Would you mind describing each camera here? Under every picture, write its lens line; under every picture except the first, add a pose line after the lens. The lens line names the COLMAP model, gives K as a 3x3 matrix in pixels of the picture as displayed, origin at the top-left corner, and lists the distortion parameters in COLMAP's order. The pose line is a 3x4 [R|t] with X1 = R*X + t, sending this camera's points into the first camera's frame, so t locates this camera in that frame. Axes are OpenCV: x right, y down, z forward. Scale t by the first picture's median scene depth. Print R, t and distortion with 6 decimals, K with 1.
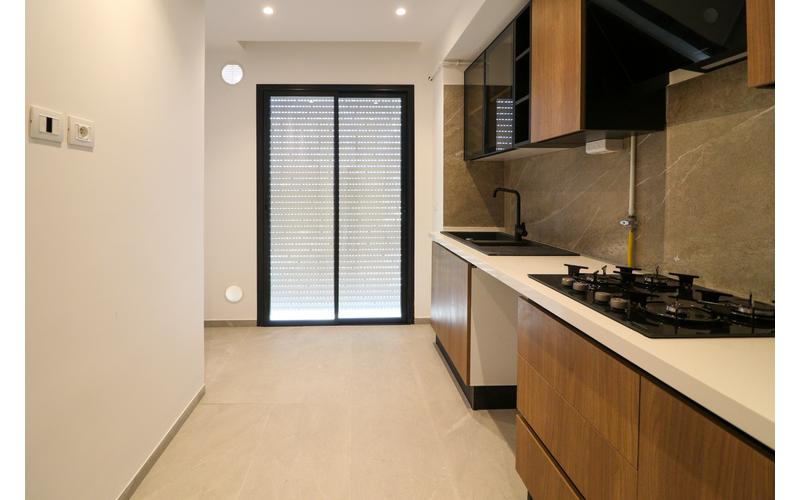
lens RADIAL K [[357.3, 0, 355.3], [0, 357.3, 194.3], [0, 0, 1]] dist [-0.009462, -0.001065]
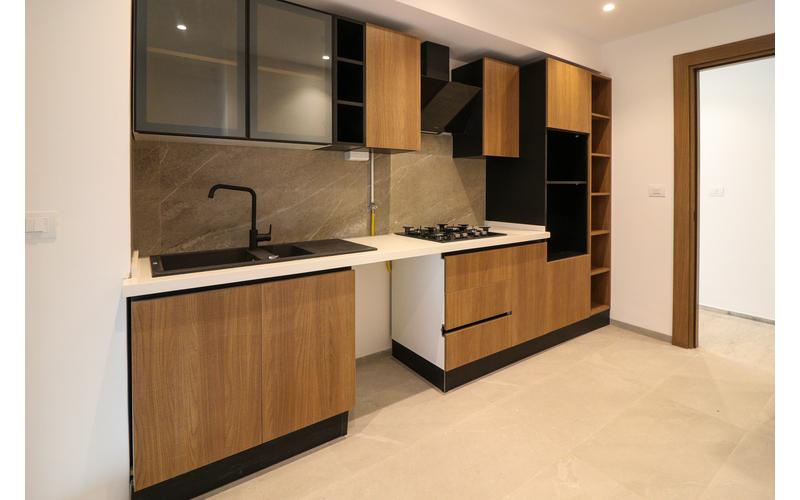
lens RADIAL K [[357.3, 0, 397.3], [0, 357.3, 185.1], [0, 0, 1]] dist [-0.009462, -0.001065]
pose [[-0.530172, 0.000464, 0.847890, -0.585646], [0.011883, 0.999906, 0.006883, -0.026872], [-0.847807, 0.013725, -0.530128, 1.608129]]
